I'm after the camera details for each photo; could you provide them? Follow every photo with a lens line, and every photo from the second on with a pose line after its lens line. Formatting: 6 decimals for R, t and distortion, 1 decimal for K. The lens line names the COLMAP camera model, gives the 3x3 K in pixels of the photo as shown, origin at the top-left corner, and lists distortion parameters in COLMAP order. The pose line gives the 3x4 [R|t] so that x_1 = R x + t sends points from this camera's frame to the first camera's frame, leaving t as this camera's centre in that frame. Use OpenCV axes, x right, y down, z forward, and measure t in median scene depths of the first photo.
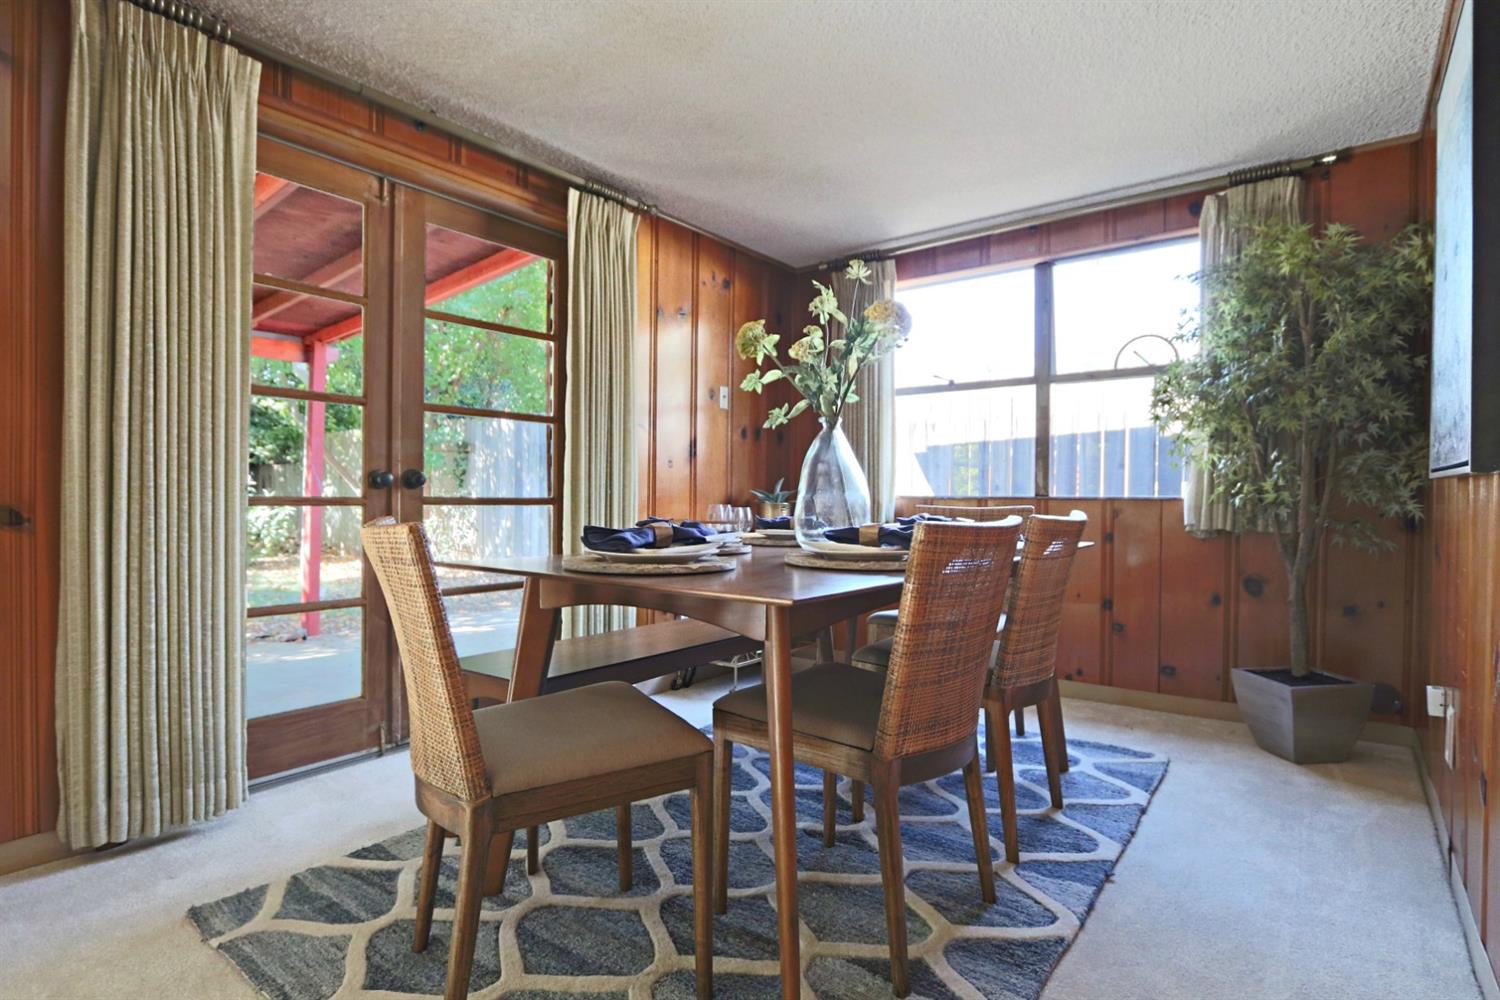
lens RADIAL K [[794.0, 0, 740.5], [0, 794.0, 503.6], [0, 0, 1]] dist [-0.017770, -0.001036]
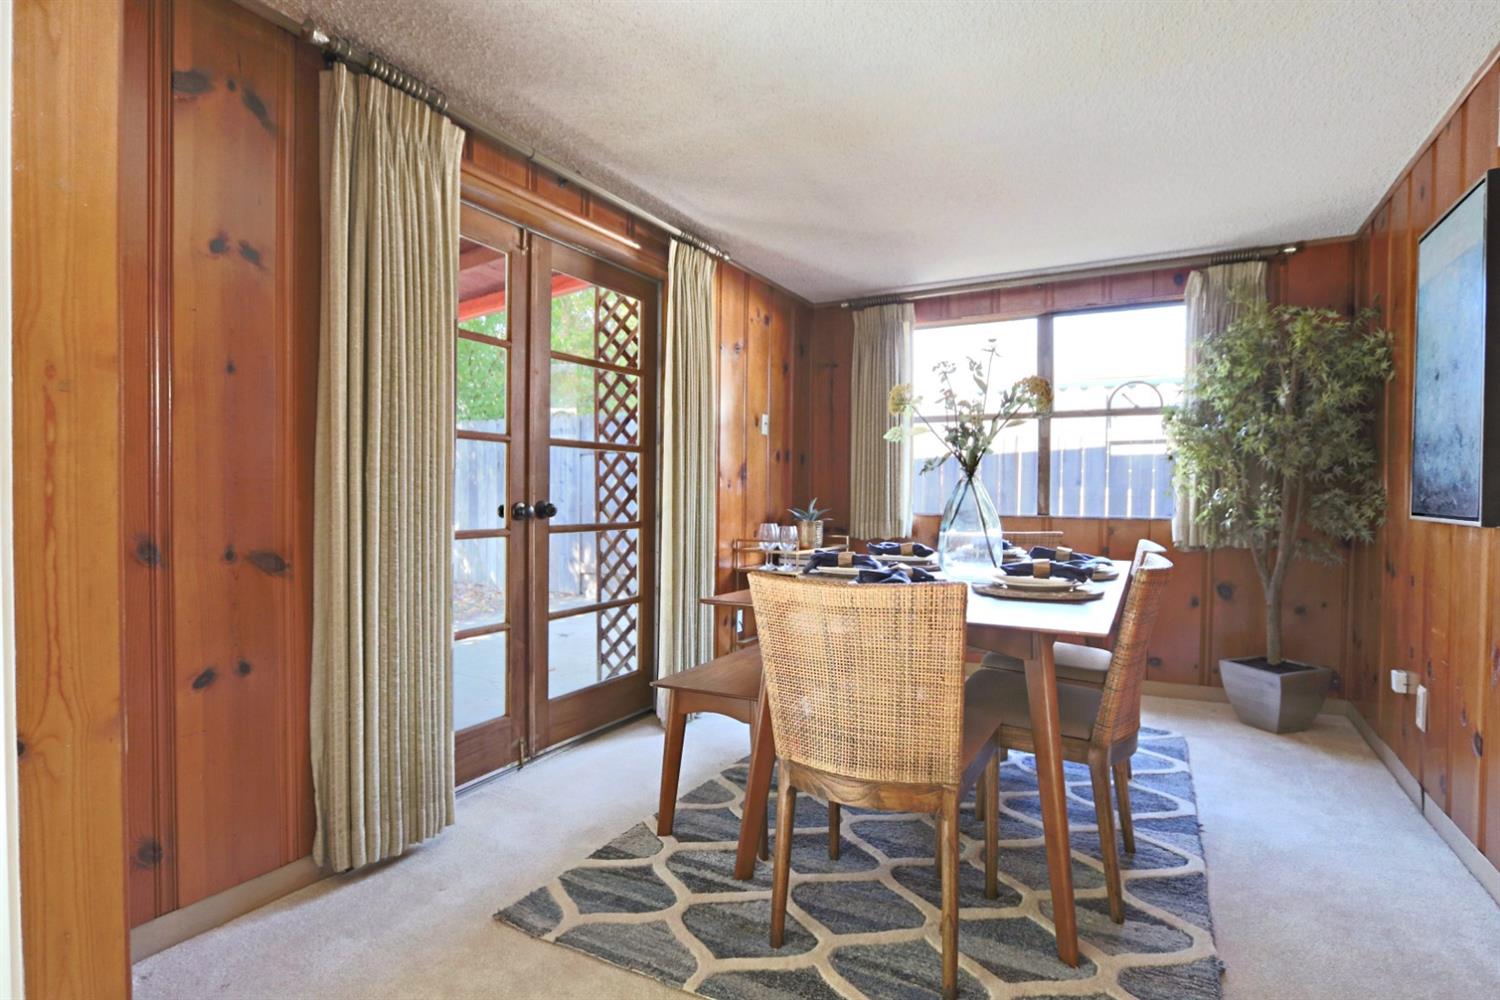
lens RADIAL K [[794.0, 0, 740.5], [0, 794.0, 503.6], [0, 0, 1]] dist [-0.017770, -0.001036]
pose [[0.987082, -0.002893, 0.160188, -0.367656], [0.001578, 0.999964, 0.008333, -0.054440], [-0.160206, -0.007972, 0.987051, -0.116708]]
